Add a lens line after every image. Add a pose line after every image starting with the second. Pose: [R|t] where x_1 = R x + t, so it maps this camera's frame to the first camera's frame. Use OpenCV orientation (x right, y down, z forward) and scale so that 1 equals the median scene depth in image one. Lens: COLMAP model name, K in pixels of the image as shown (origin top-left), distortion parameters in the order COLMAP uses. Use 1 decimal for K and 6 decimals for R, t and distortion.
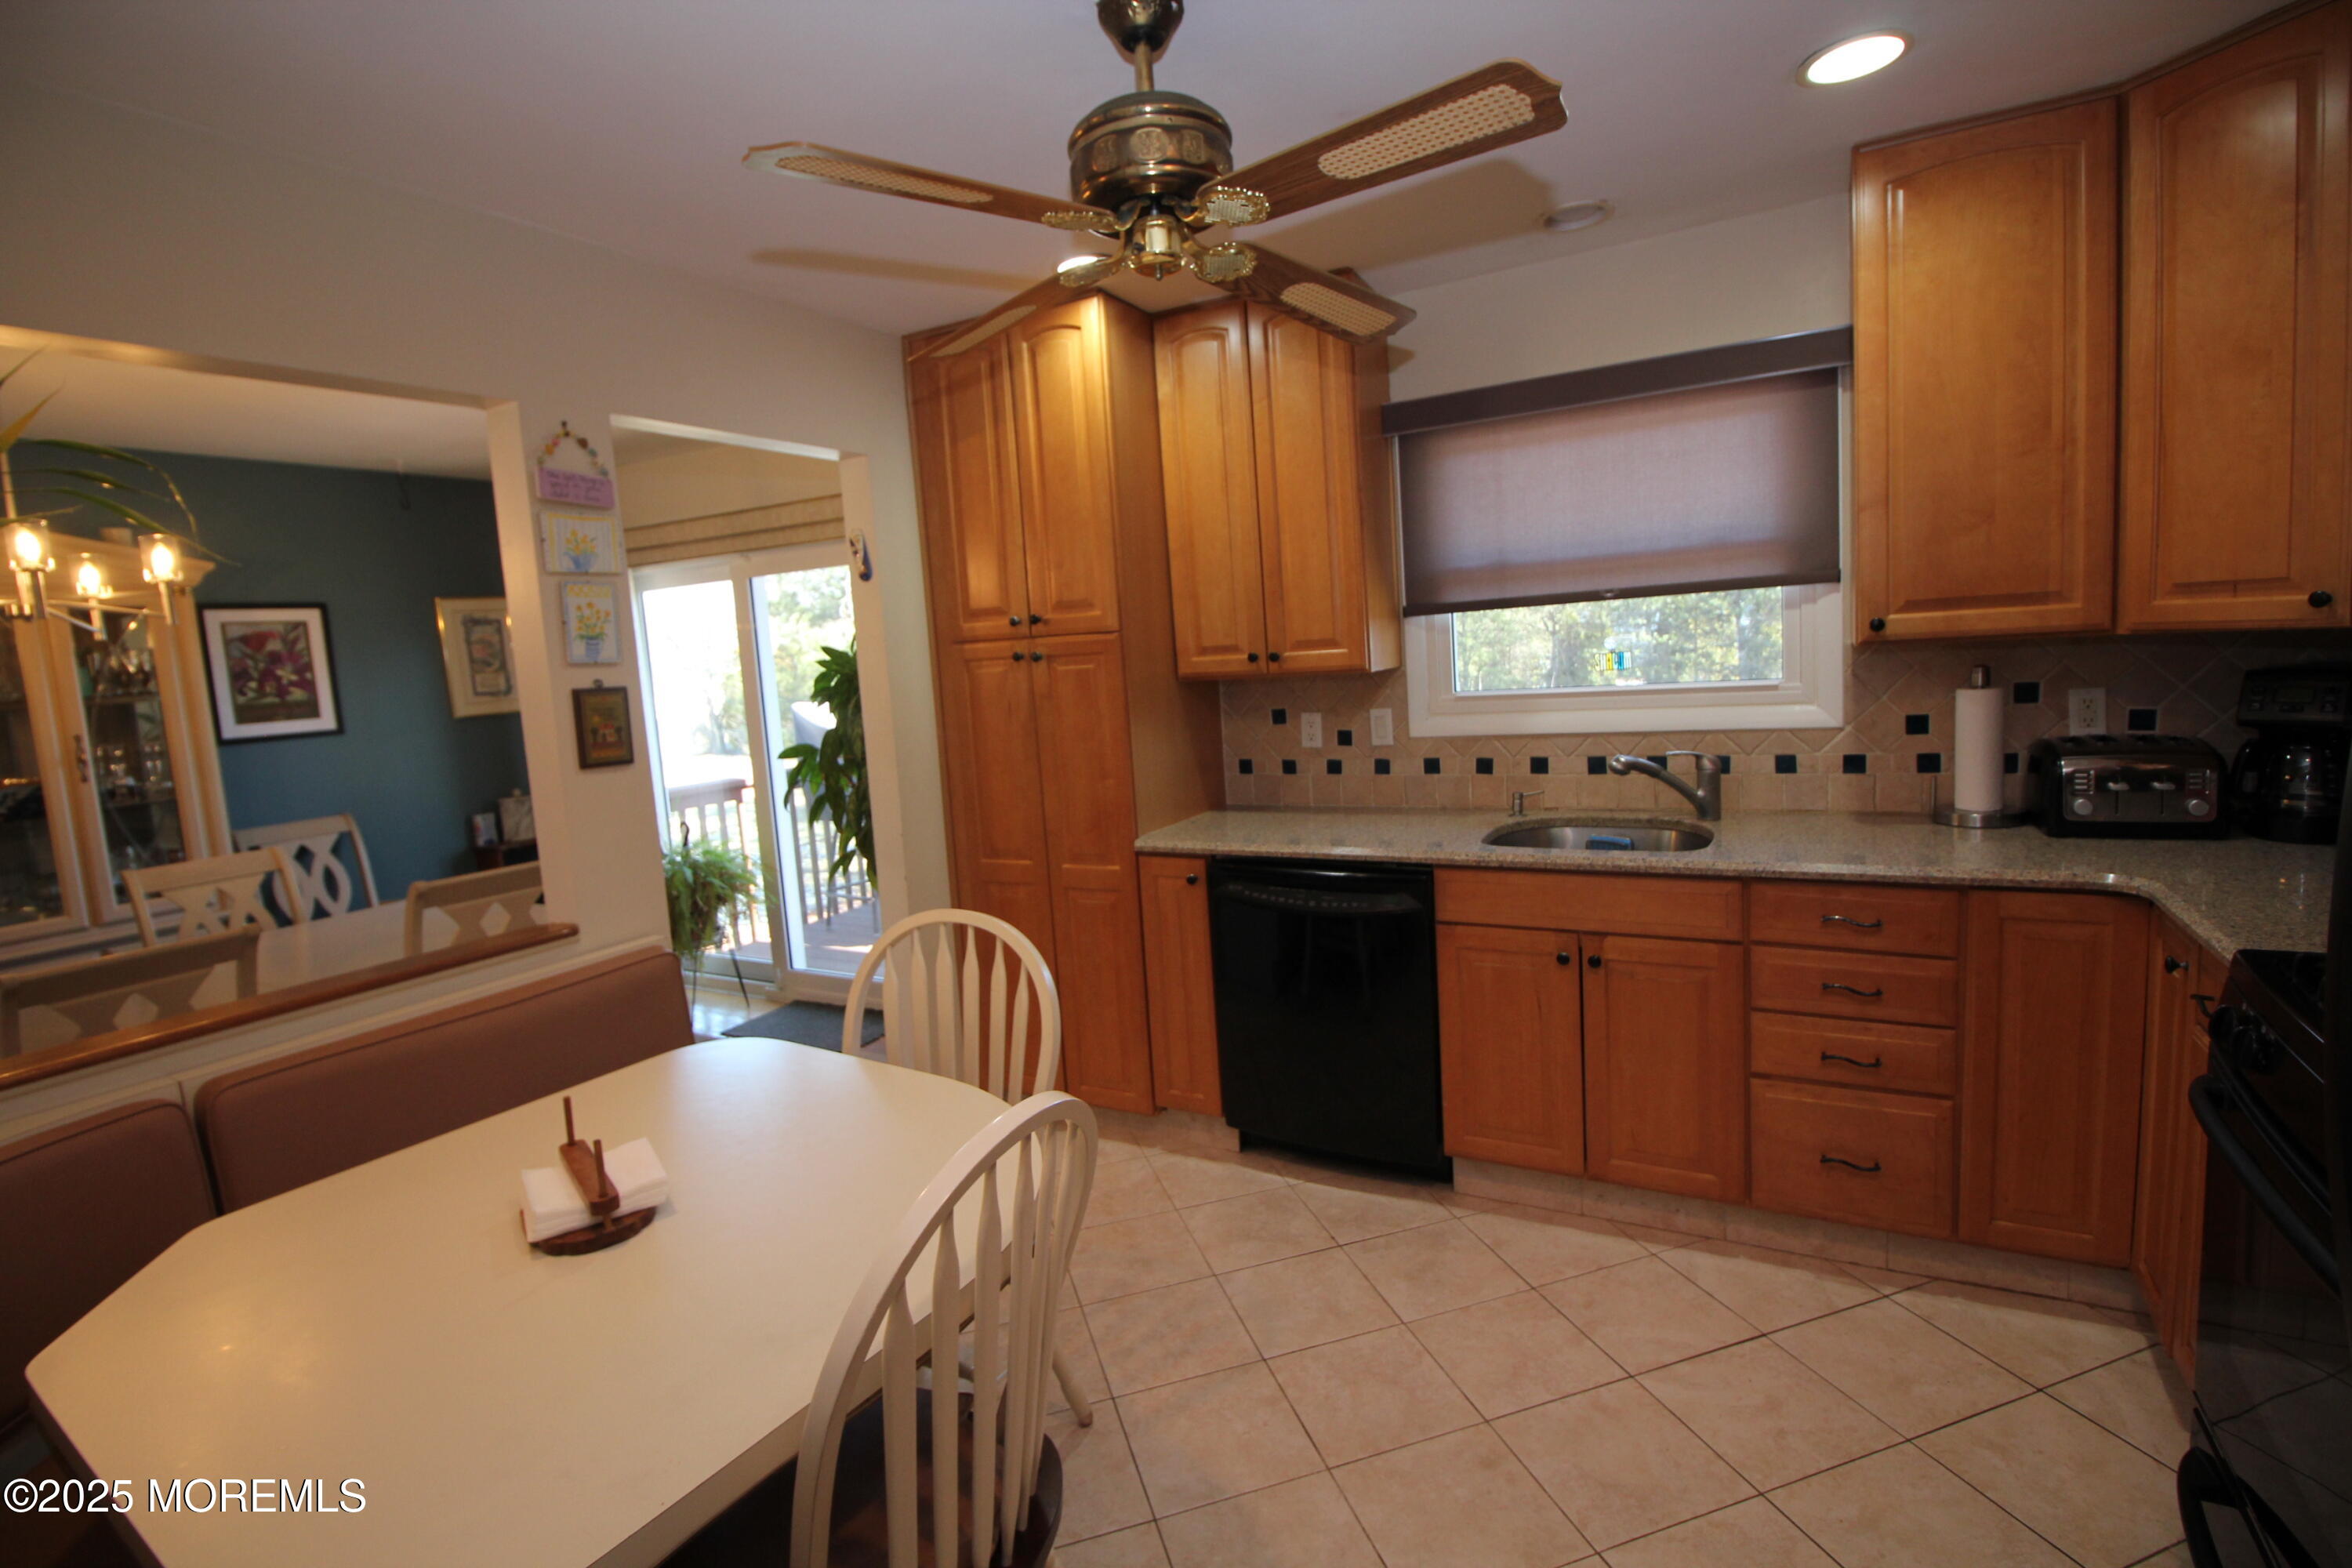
lens RADIAL K [[1102.2, 0, 1166.8], [0, 1102.2, 763.3], [0, 0, 1]] dist [-0.000705, -0.013534]
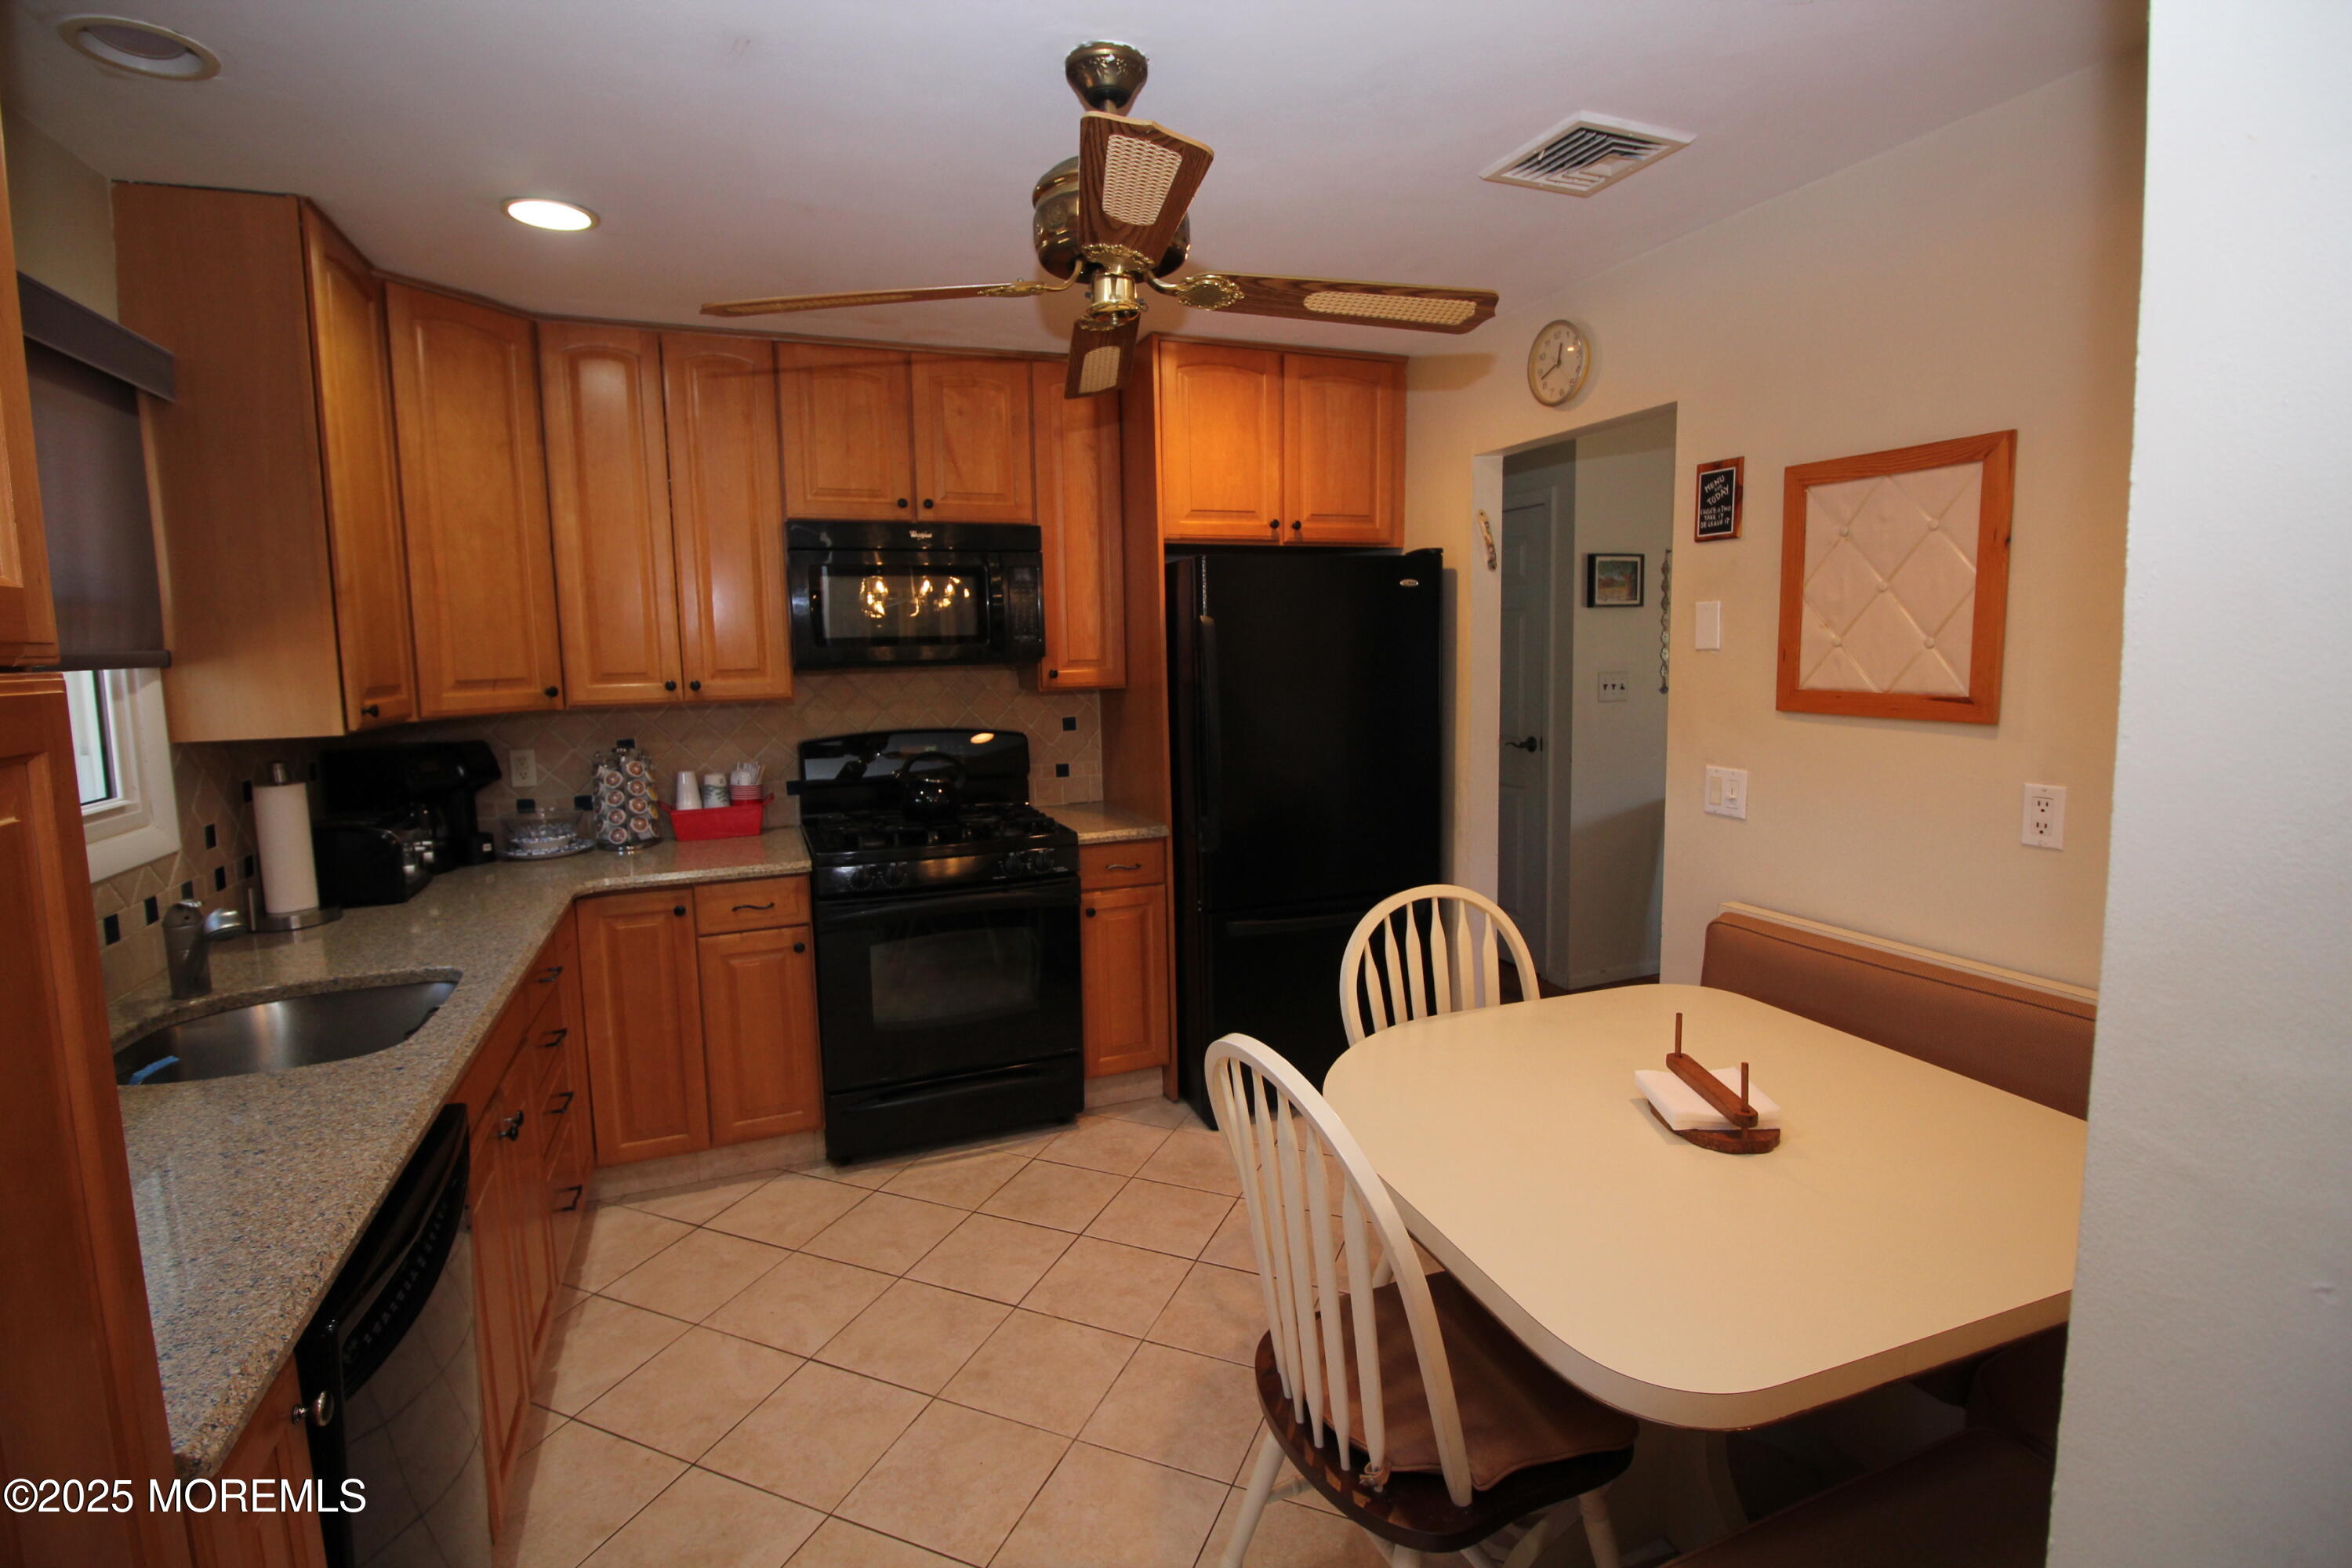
lens RADIAL K [[1102.2, 0, 1166.8], [0, 1102.2, 763.3], [0, 0, 1]] dist [-0.000705, -0.013534]
pose [[-0.785344, 0.017829, 0.618802, -0.546059], [0.142401, 0.977983, 0.152548, -0.143572], [-0.602458, 0.207921, -0.770593, 1.482614]]
